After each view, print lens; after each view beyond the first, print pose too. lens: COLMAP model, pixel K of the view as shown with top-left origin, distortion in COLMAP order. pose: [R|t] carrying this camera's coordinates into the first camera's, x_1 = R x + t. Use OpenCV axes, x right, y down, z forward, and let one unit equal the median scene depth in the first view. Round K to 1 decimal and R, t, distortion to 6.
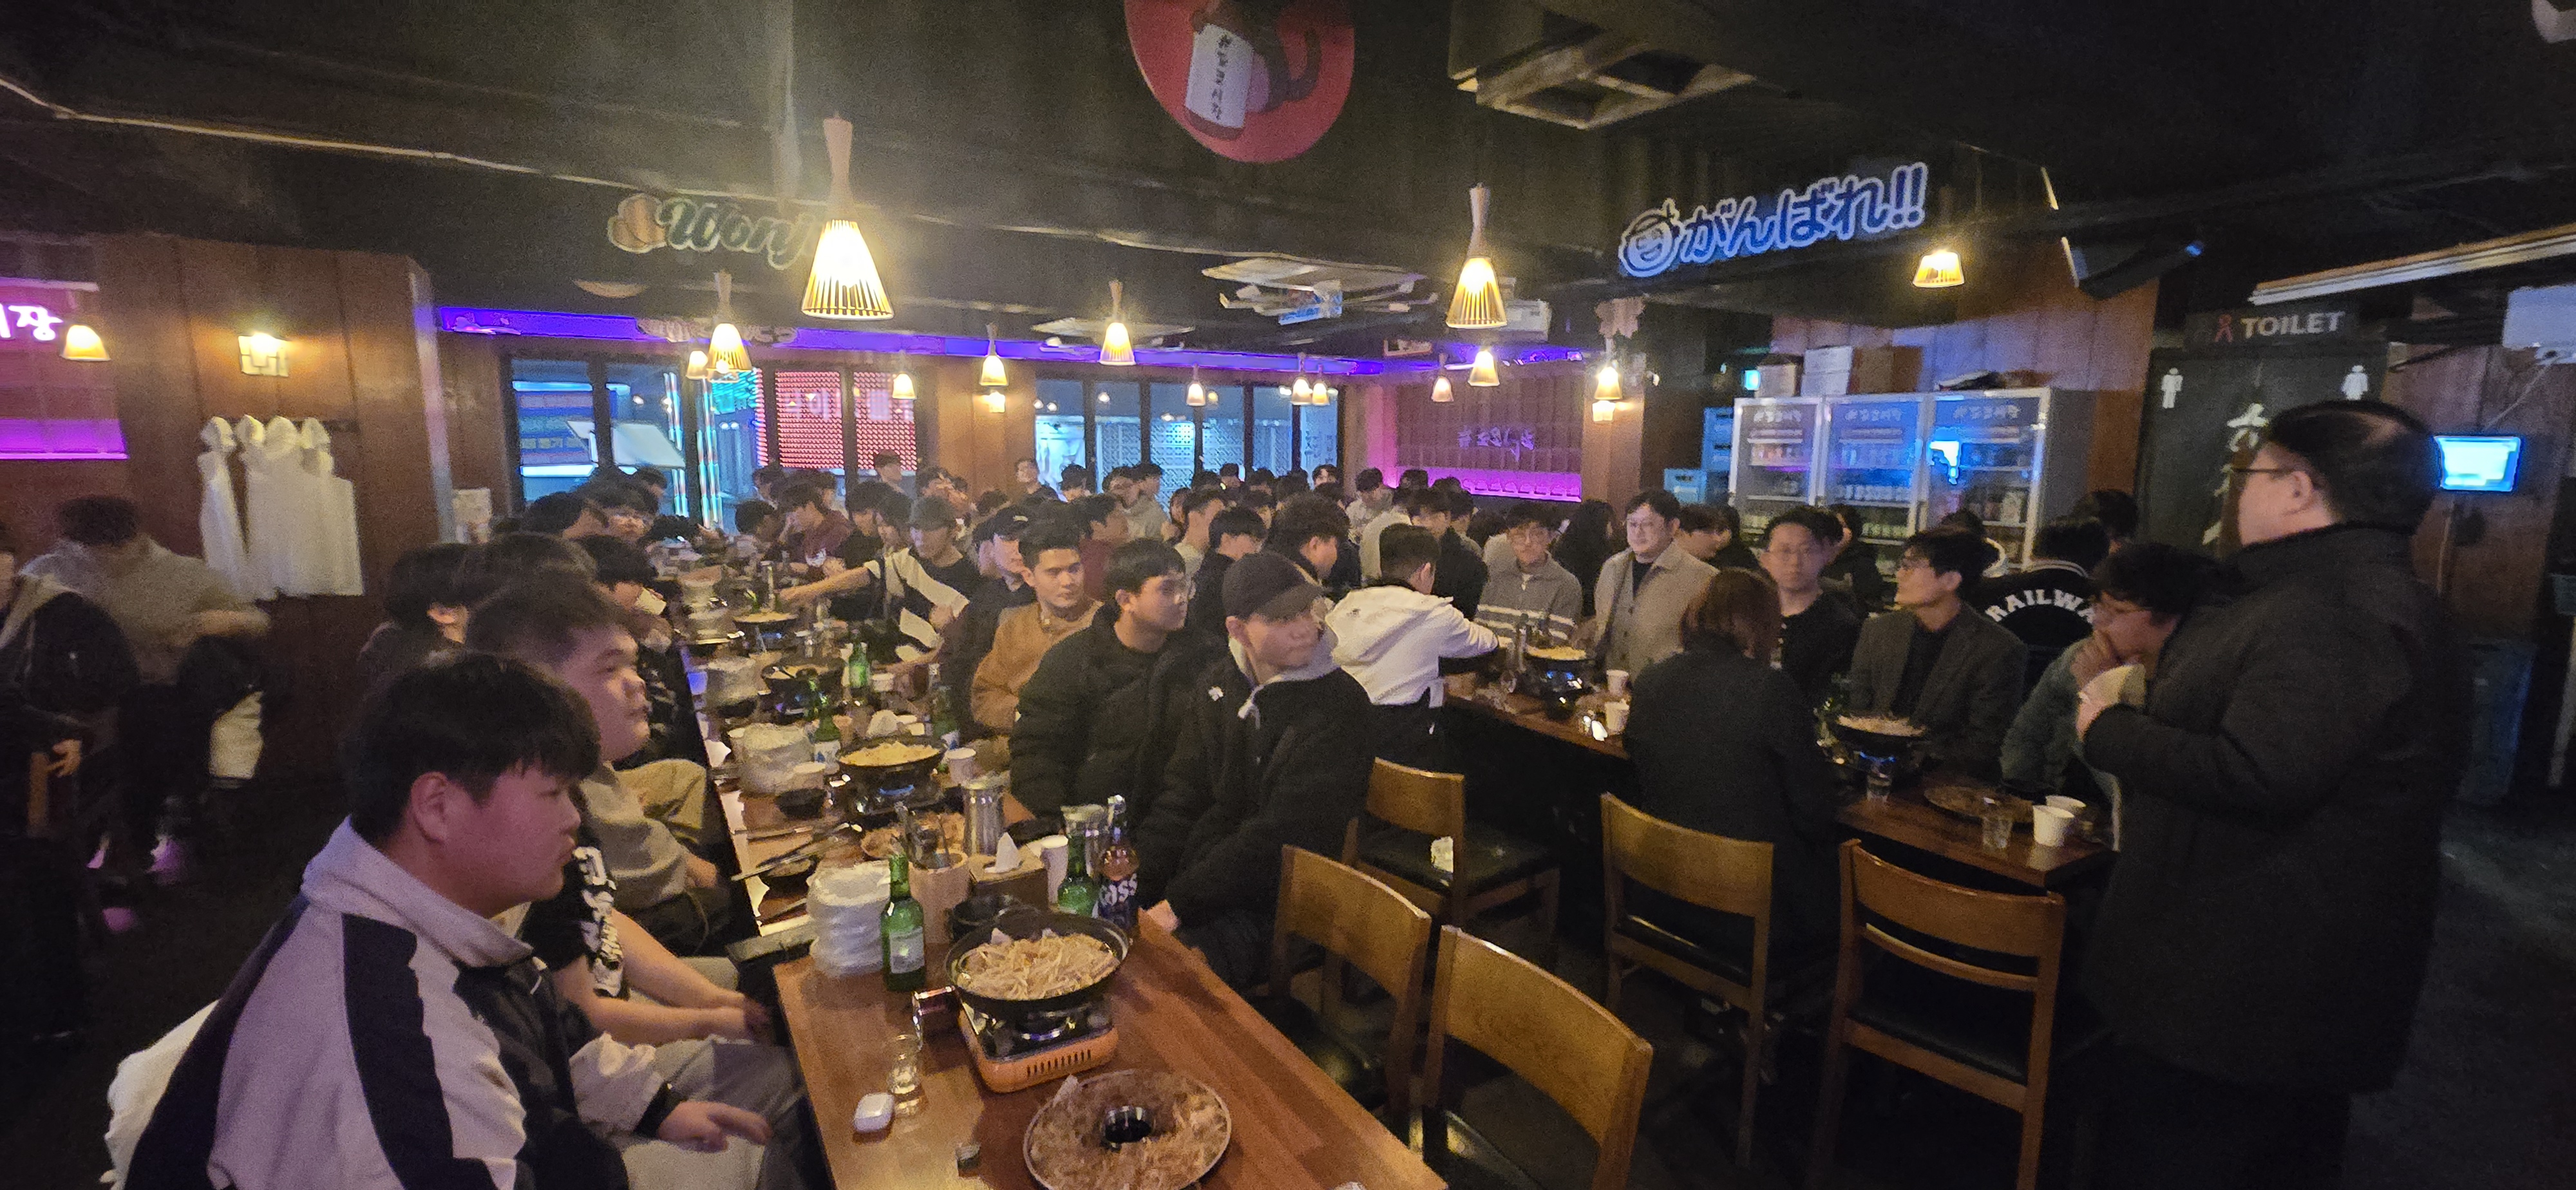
lens RADIAL K [[1076.0, 0, 1289.7], [0, 1076.0, 601.6], [0, 0, 1]] dist [-0.004998, 0.000576]
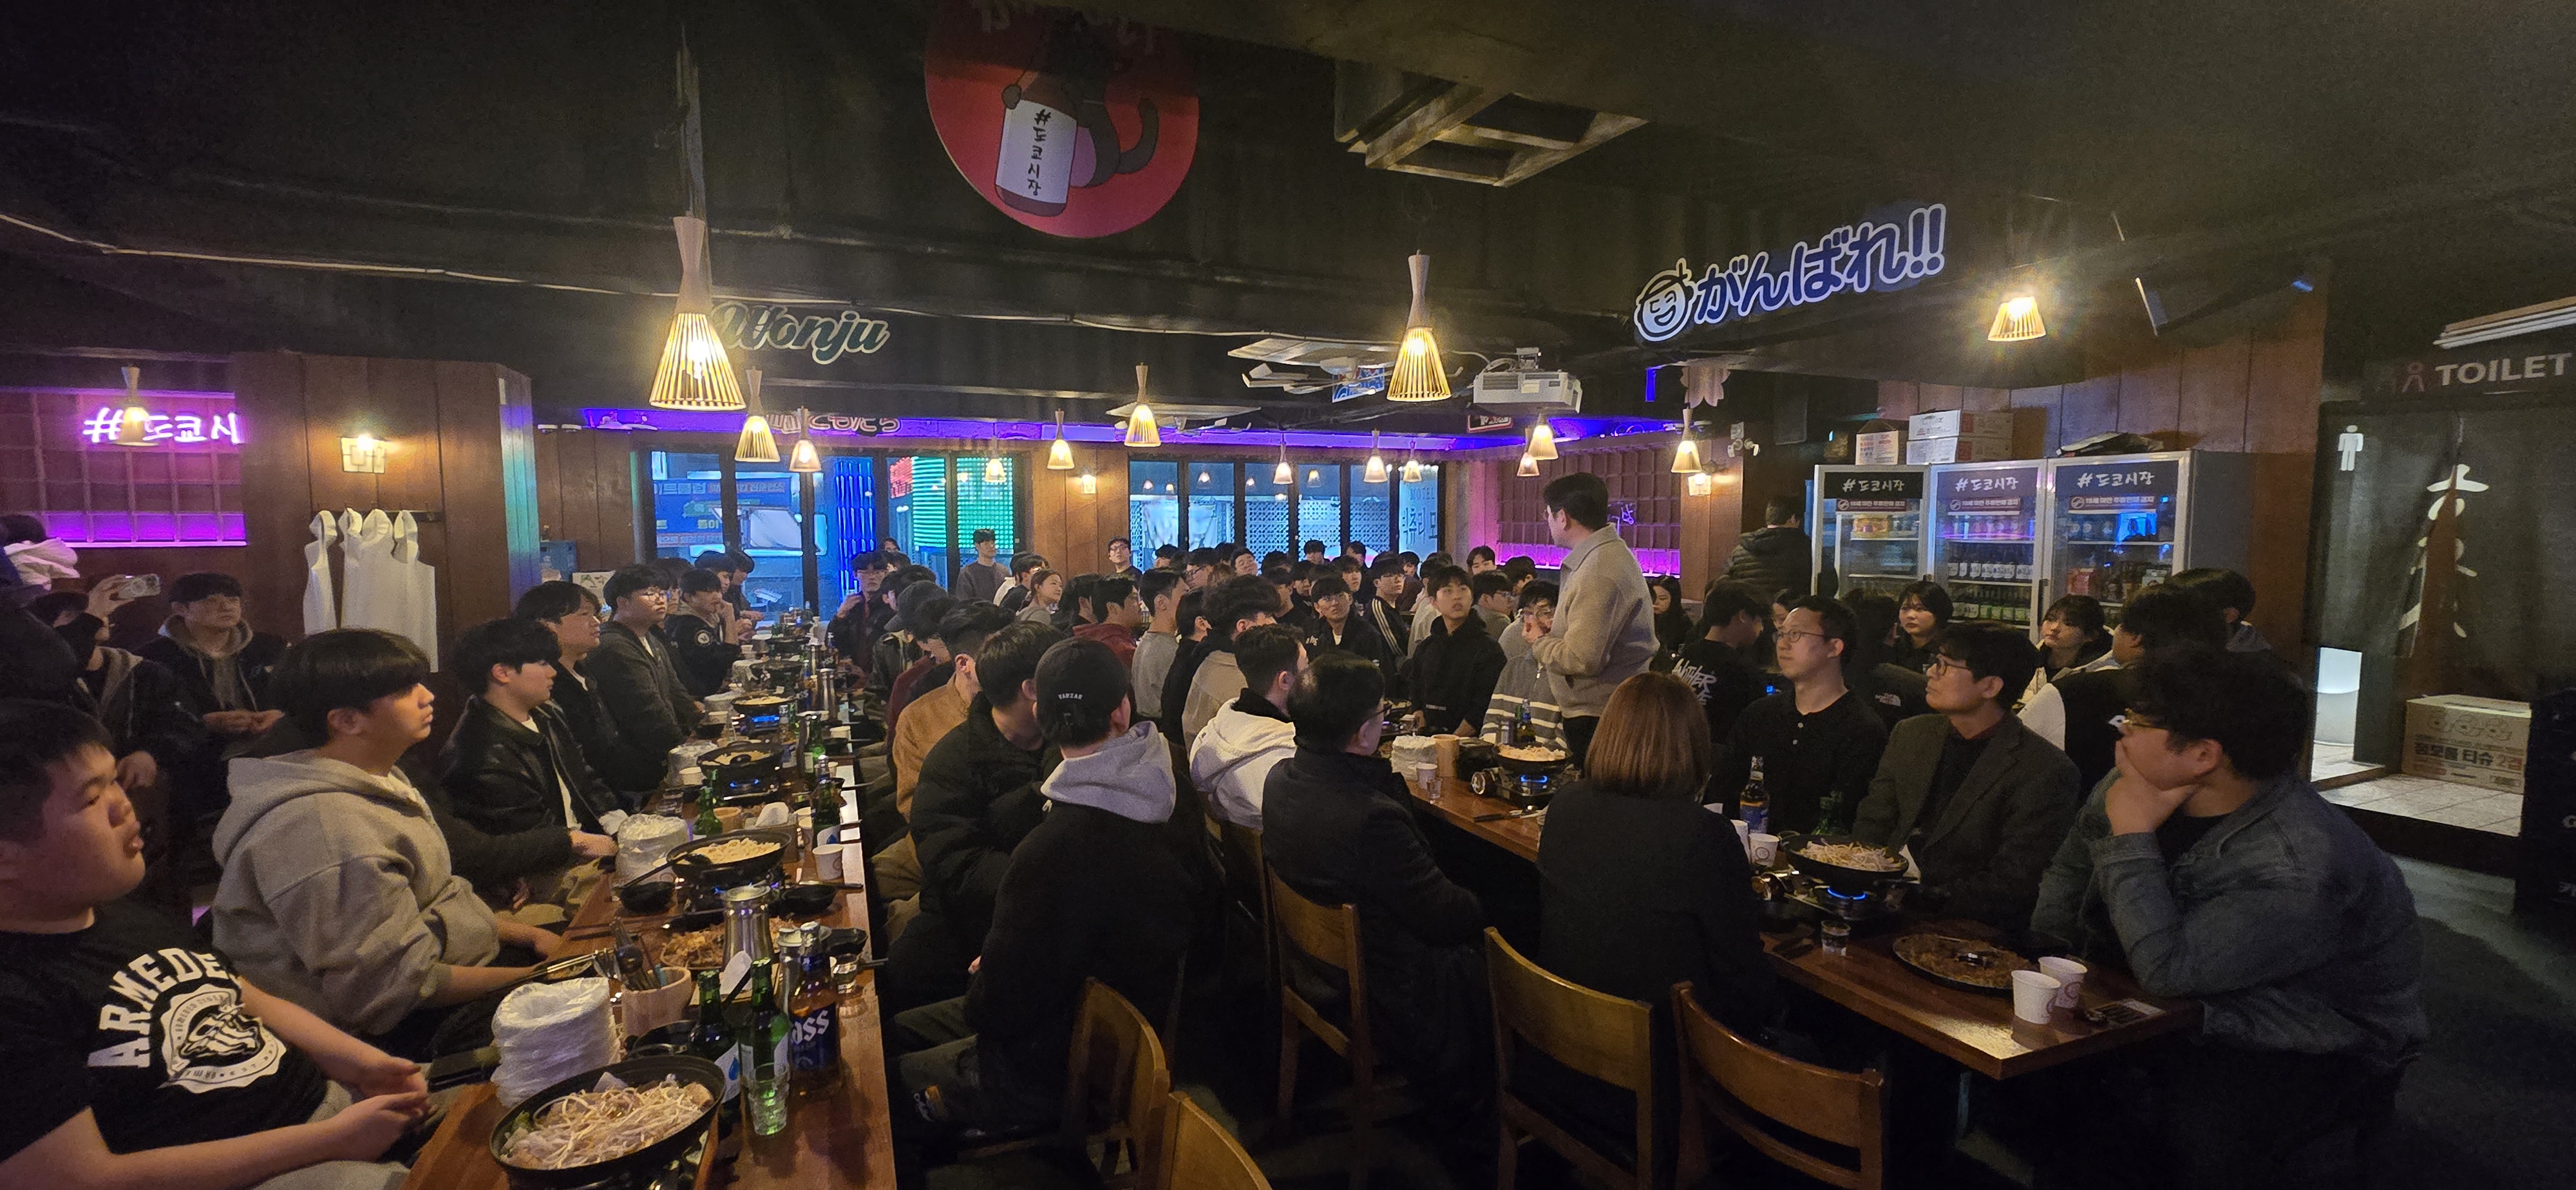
lens RADIAL K [[1076.0, 0, 1280.5], [0, 1076.0, 588.7], [0, 0, 1]] dist [-0.004998, 0.000576]
pose [[0.988682, -0.001020, -0.150025, 0.146731], [-0.011314, 0.996622, -0.081340, -0.011543], [0.149601, 0.082117, 0.985331, 0.057922]]
